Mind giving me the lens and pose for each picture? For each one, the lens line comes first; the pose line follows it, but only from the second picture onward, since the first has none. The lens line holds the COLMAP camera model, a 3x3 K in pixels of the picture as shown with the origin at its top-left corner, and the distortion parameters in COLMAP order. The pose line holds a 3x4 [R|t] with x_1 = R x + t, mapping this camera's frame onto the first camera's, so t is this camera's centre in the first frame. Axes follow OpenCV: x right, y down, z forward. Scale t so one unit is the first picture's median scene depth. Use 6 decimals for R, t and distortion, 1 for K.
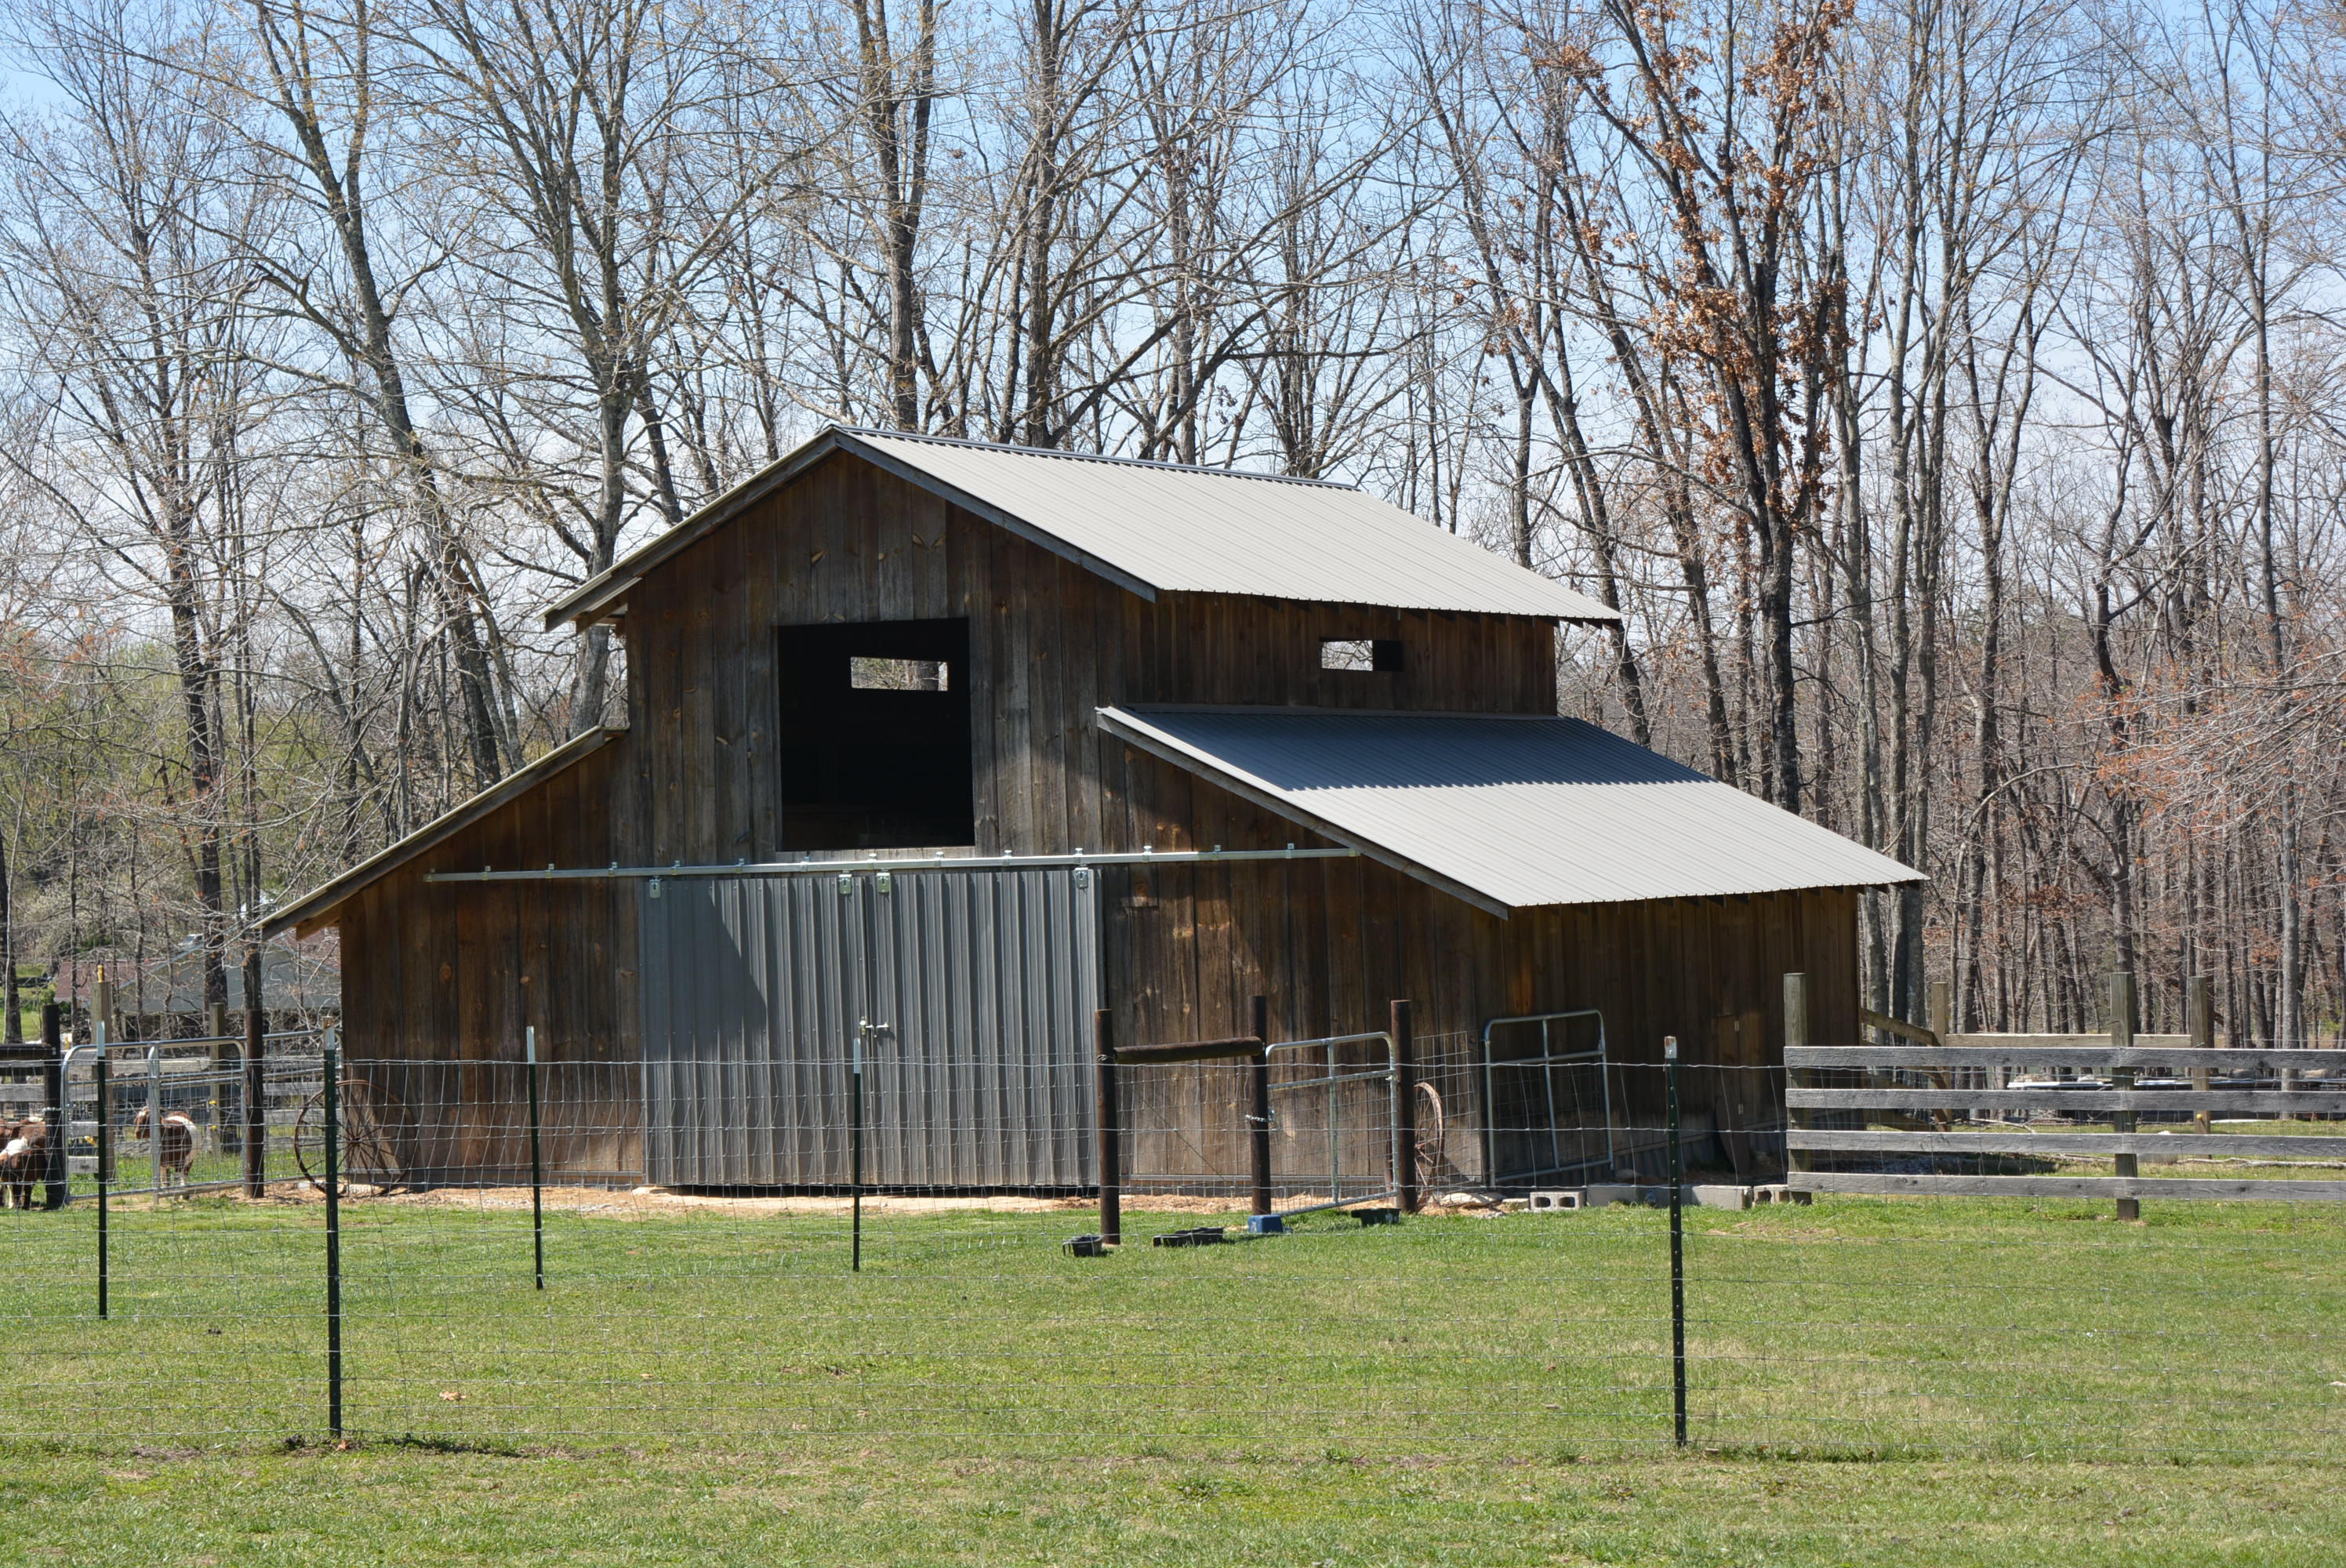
lens RADIAL K [[5095.5, 0, 1172.7], [0, 5095.5, 780.9], [0, 0, 1]] dist [0.036492, 0.000000]
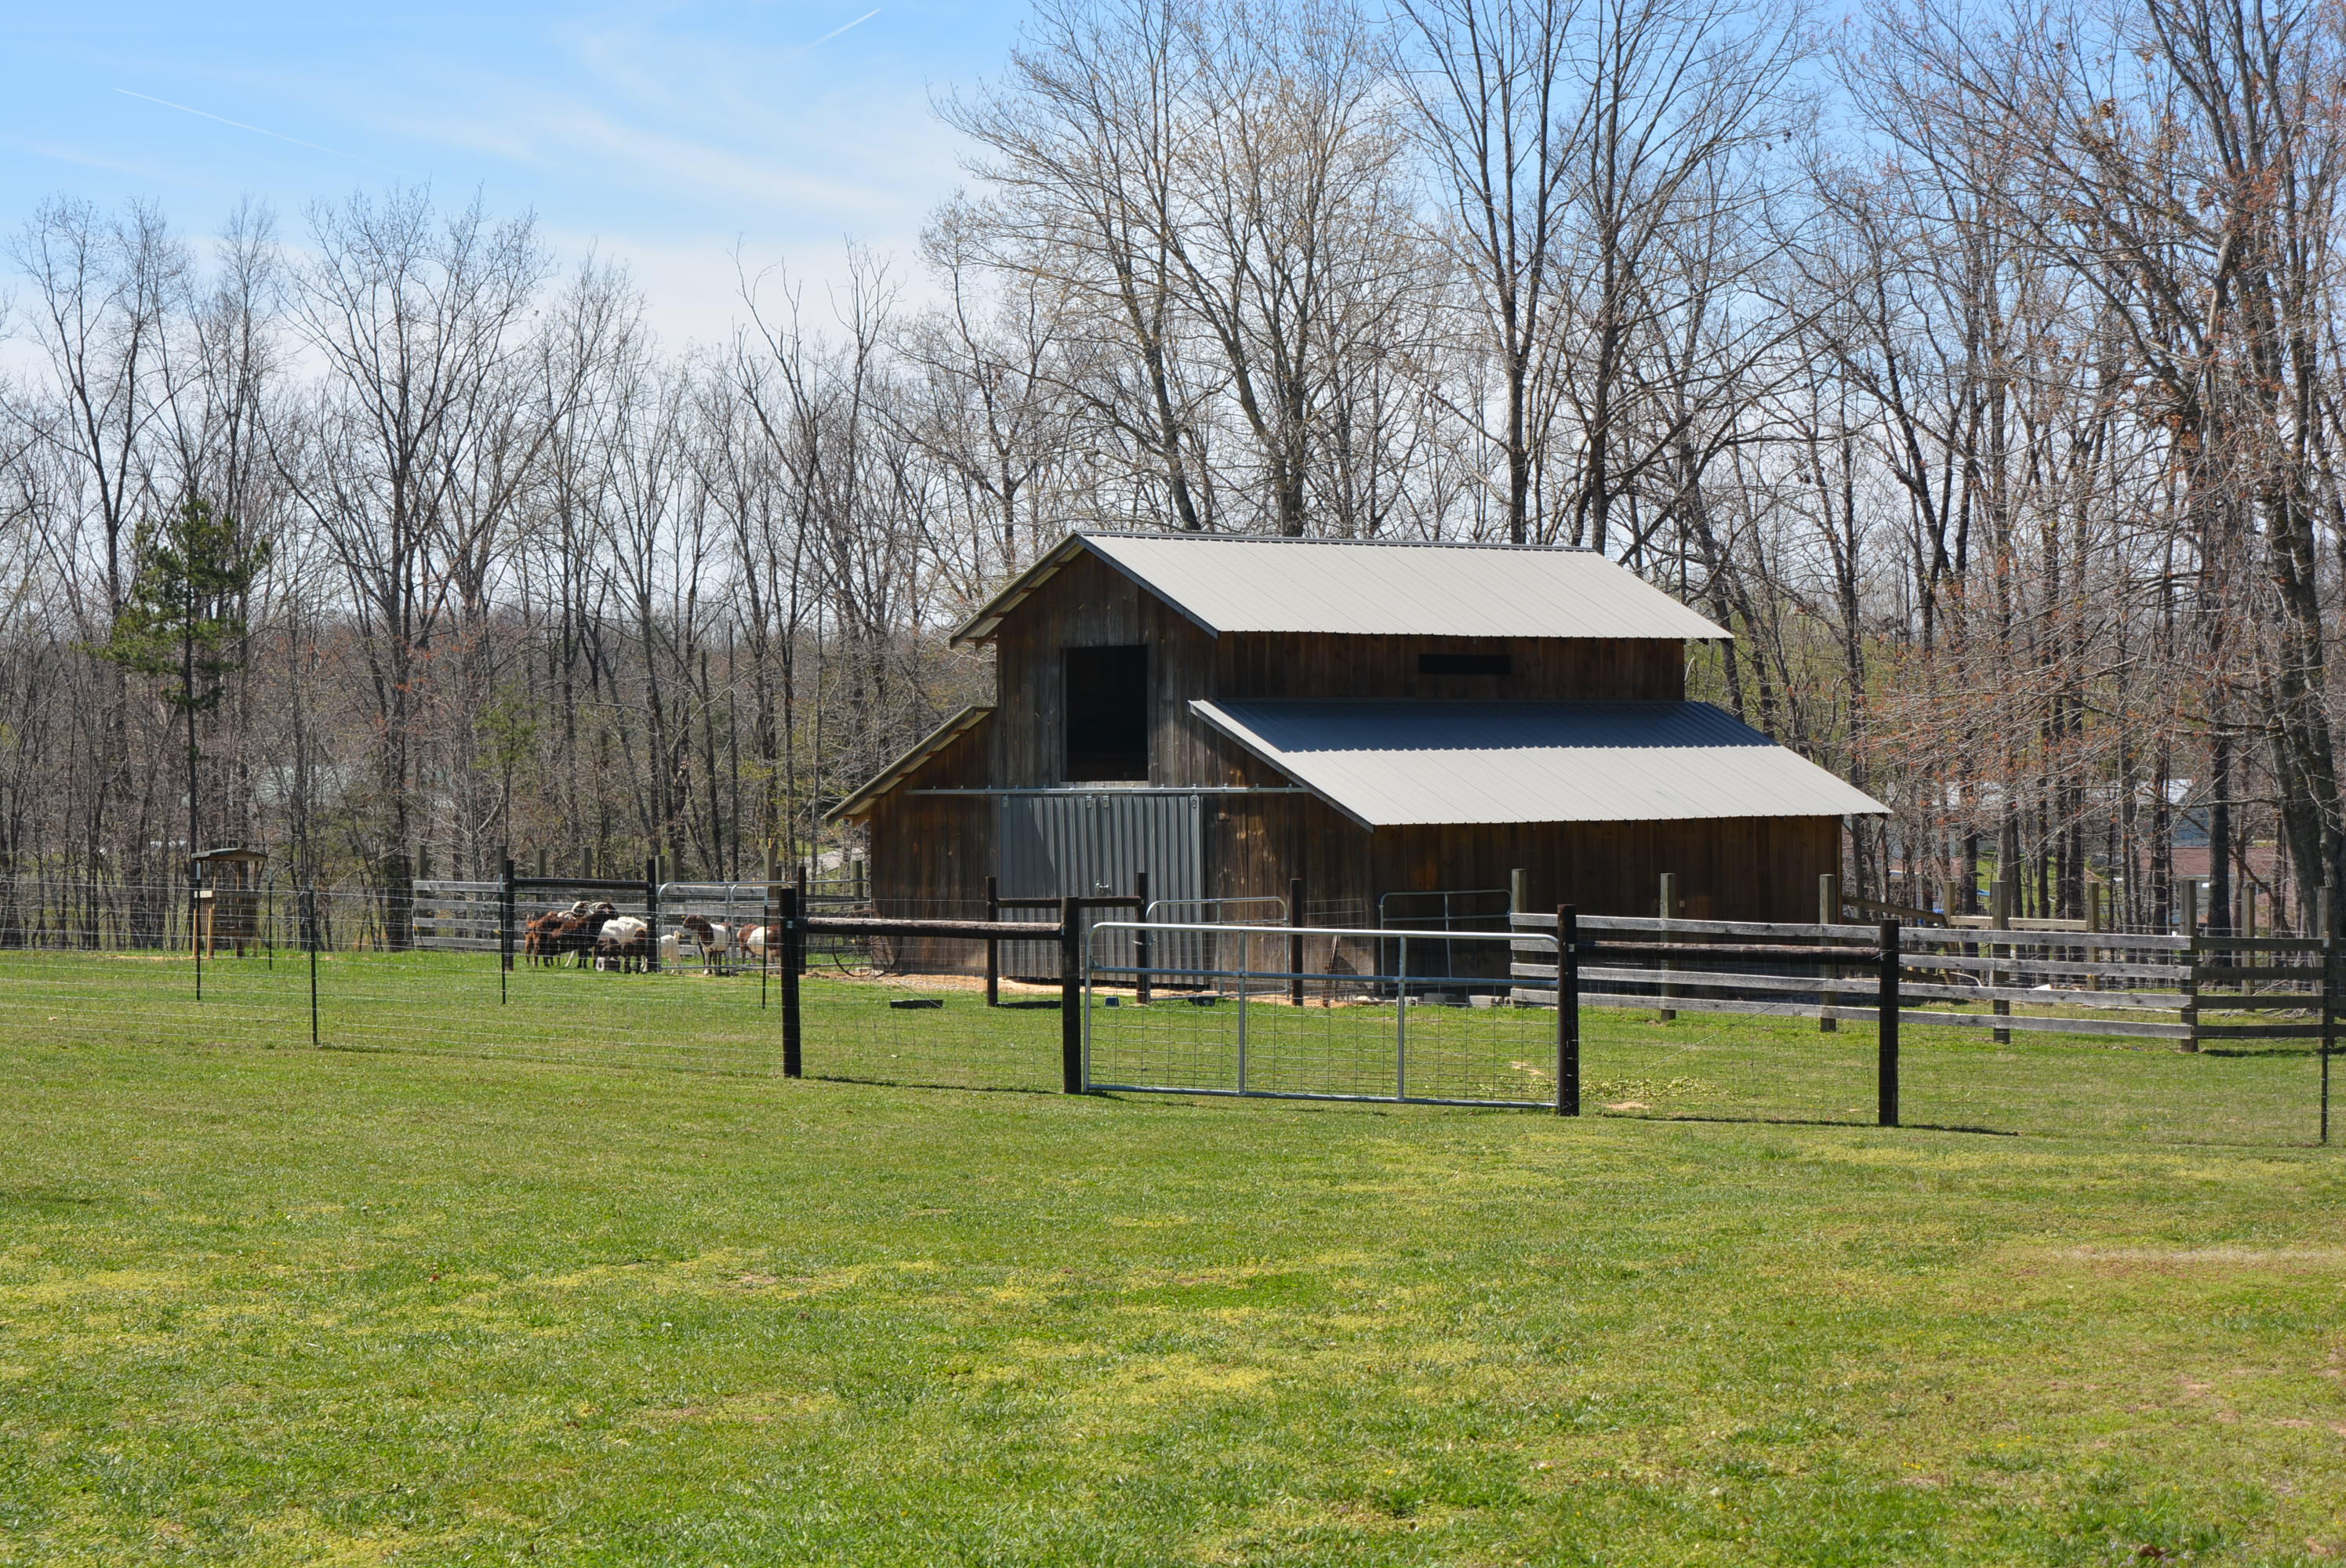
lens RADIAL K [[4523.9, 0, 1173.2], [0, 4523.9, 785.9], [0, 0, 1]] dist [0.027286, 0.000000]
pose [[0.908227, 0.021003, -0.417950, 0.592567], [-0.011803, 0.999628, 0.024586, -0.022370], [0.418311, -0.017397, 0.908137, -0.352267]]
